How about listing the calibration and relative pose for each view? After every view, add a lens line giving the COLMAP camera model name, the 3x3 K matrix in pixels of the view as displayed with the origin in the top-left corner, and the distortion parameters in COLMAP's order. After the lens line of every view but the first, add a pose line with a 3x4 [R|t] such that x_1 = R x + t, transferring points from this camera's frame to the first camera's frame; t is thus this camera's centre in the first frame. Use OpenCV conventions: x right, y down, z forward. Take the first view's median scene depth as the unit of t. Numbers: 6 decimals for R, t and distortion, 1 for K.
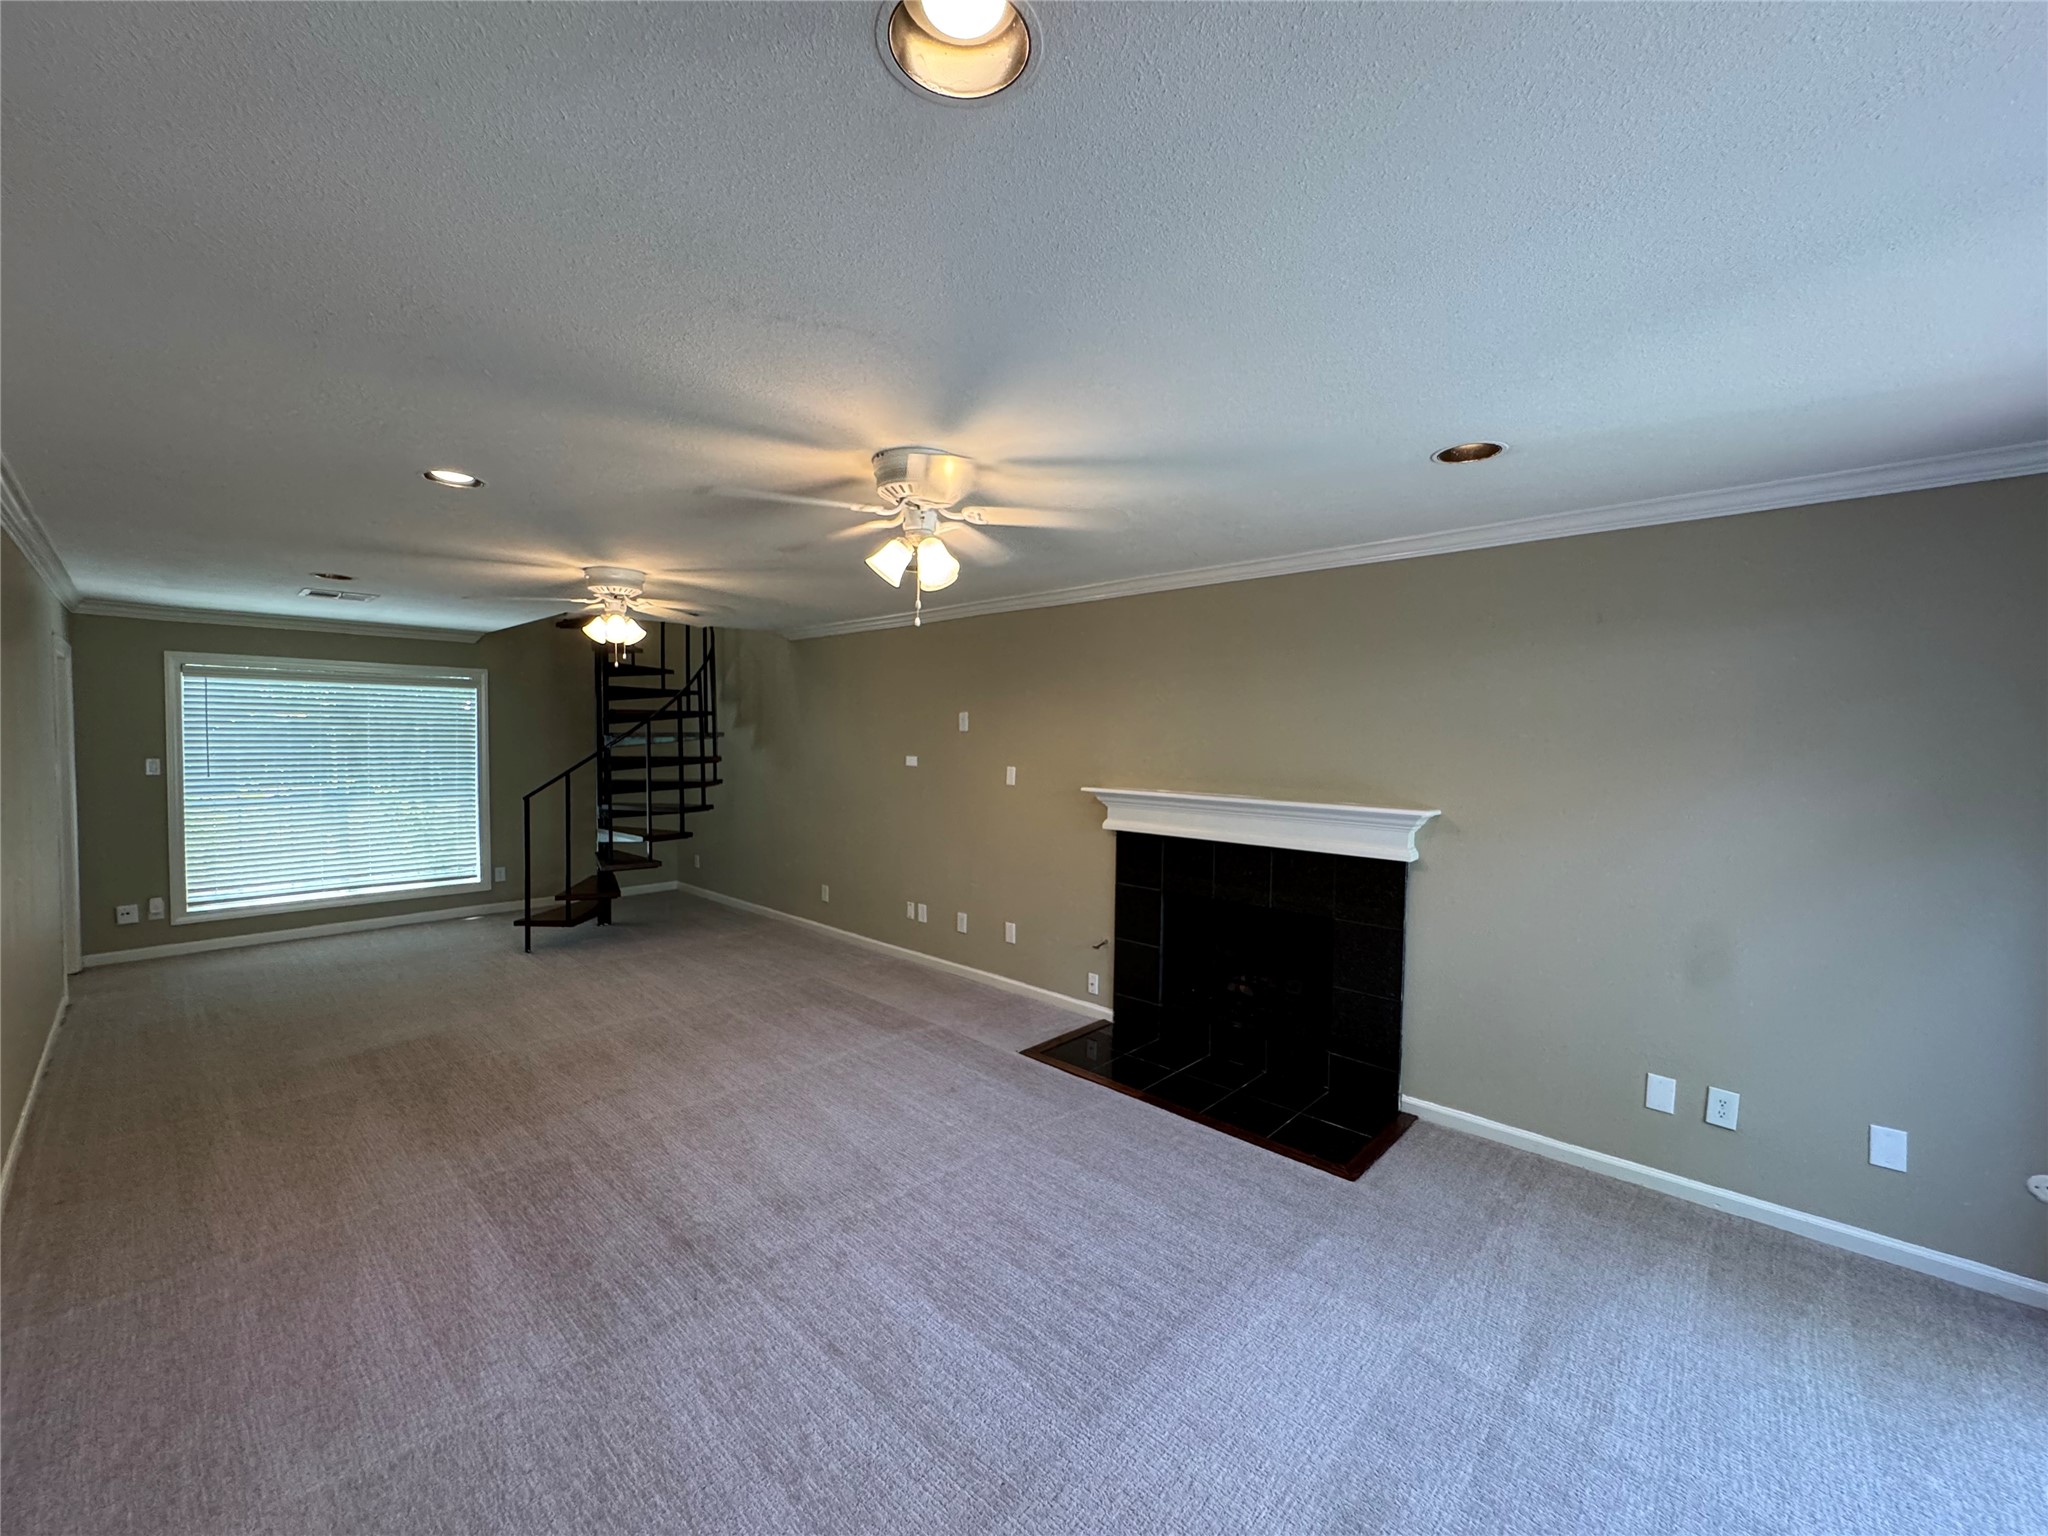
lens RADIAL K [[823.1, 0, 1023.8], [0, 823.1, 761.5], [0, 0, 1]] dist [0.002118, 0.000603]
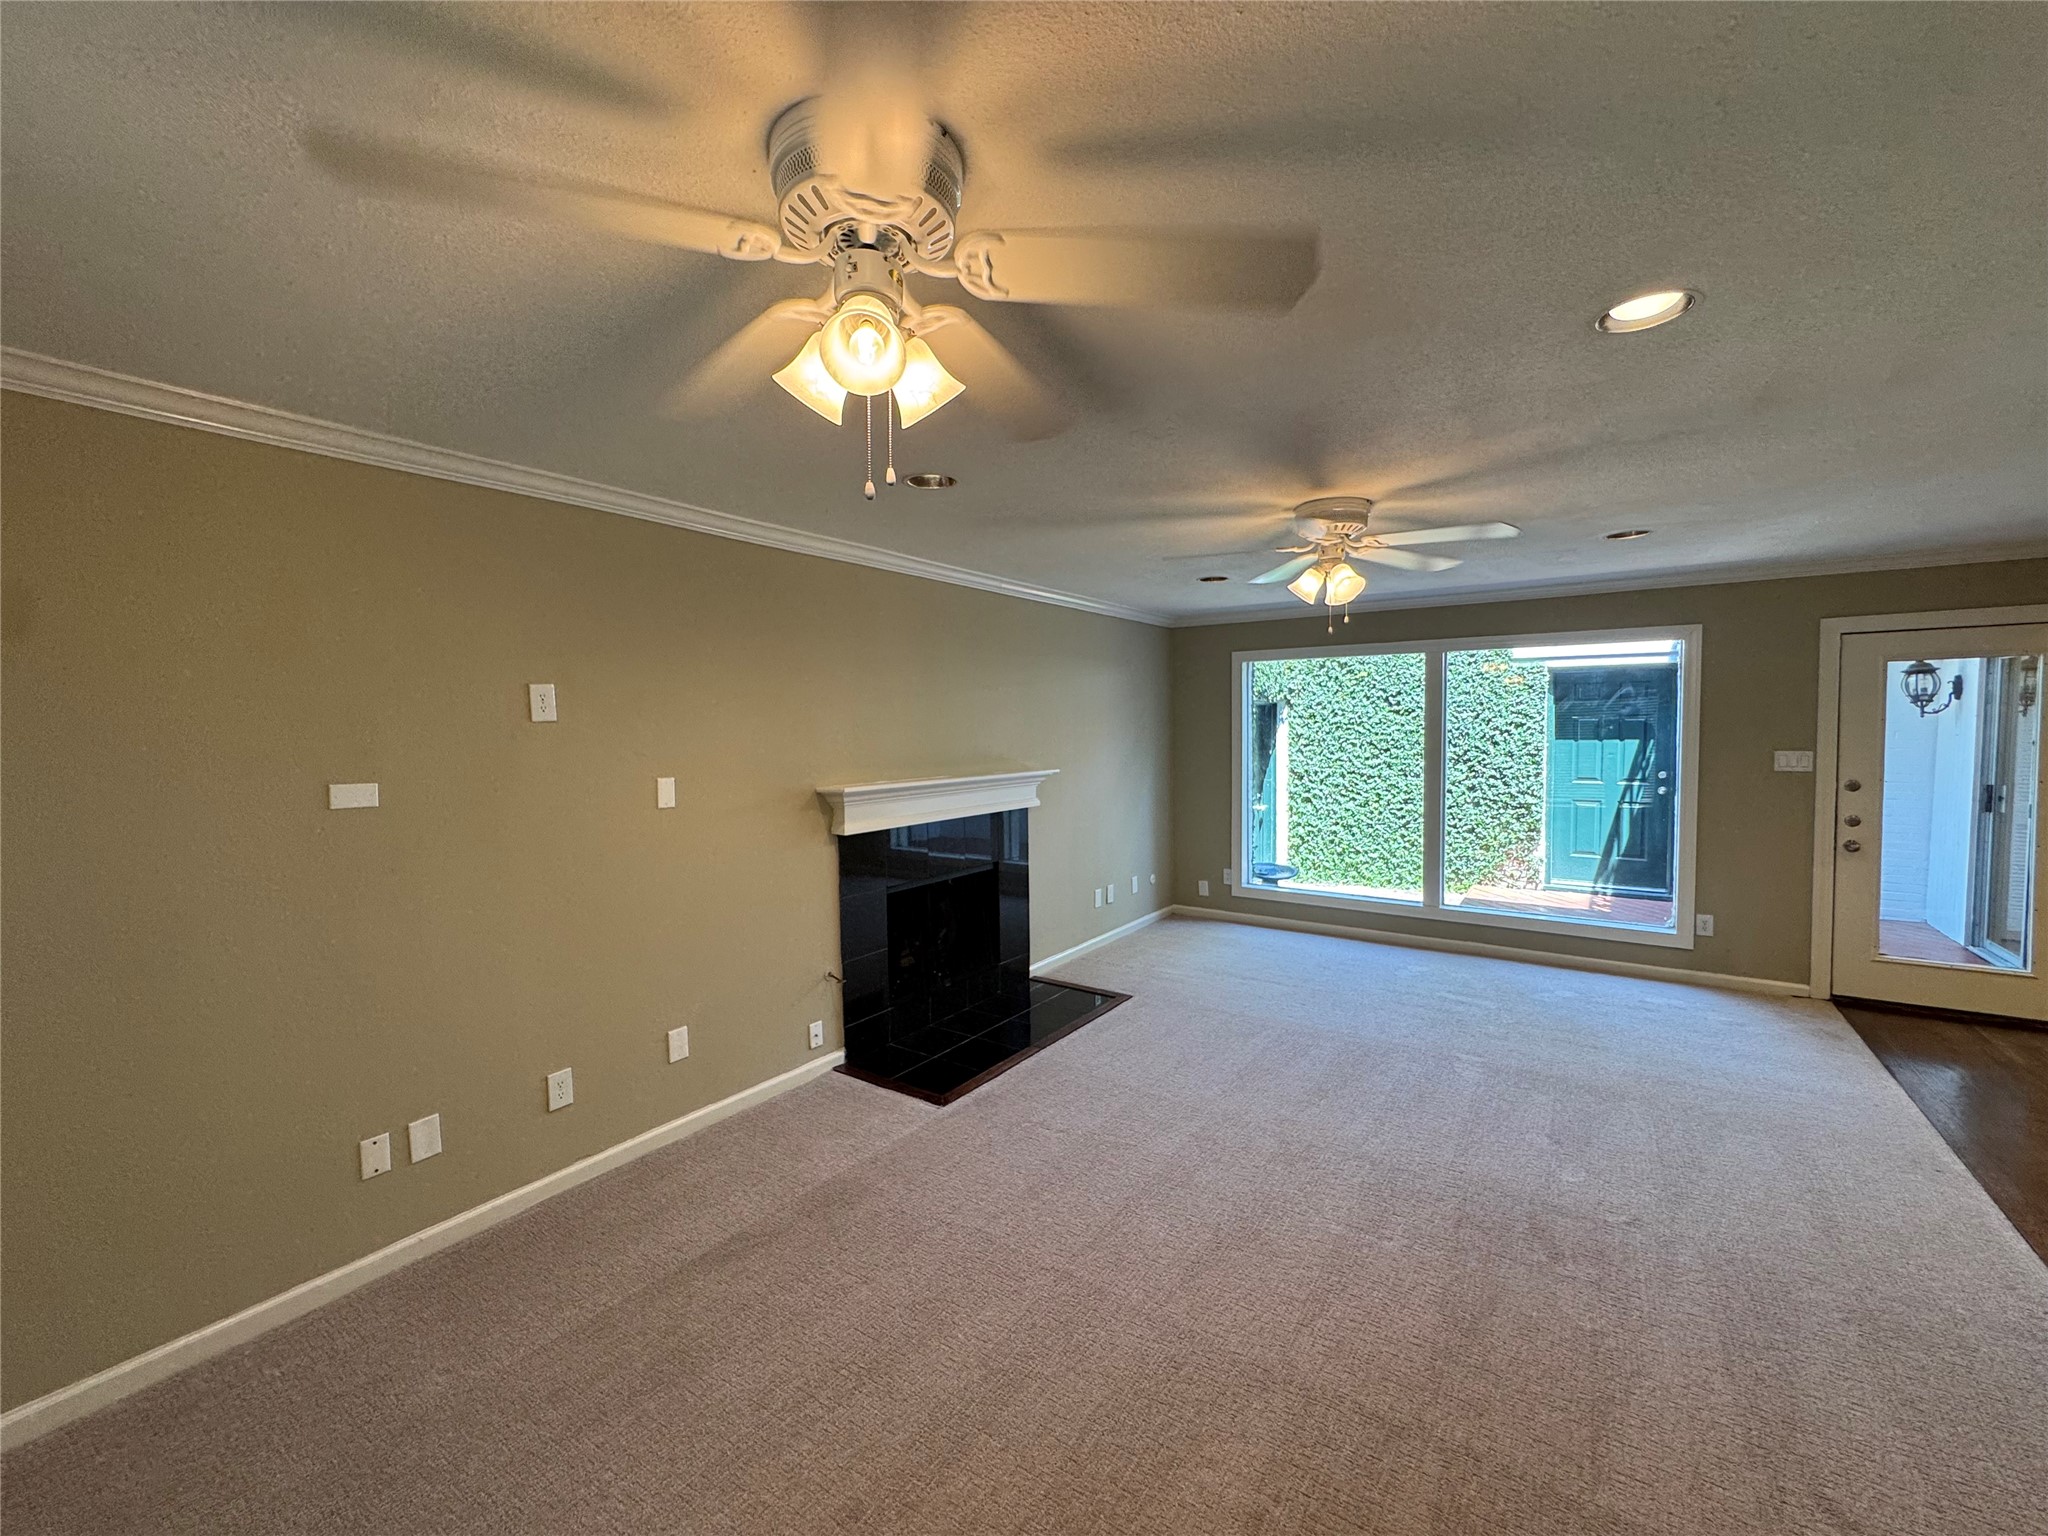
lens RADIAL K [[823.1, 0, 1023.7], [0, 823.1, 770.3], [0, 0, 1]] dist [0.002118, 0.000603]
pose [[-0.144556, -0.058807, 0.987748, -0.998216], [0.046691, 0.996715, 0.066174, -0.041869], [-0.988394, 0.055685, -0.141336, 1.241539]]
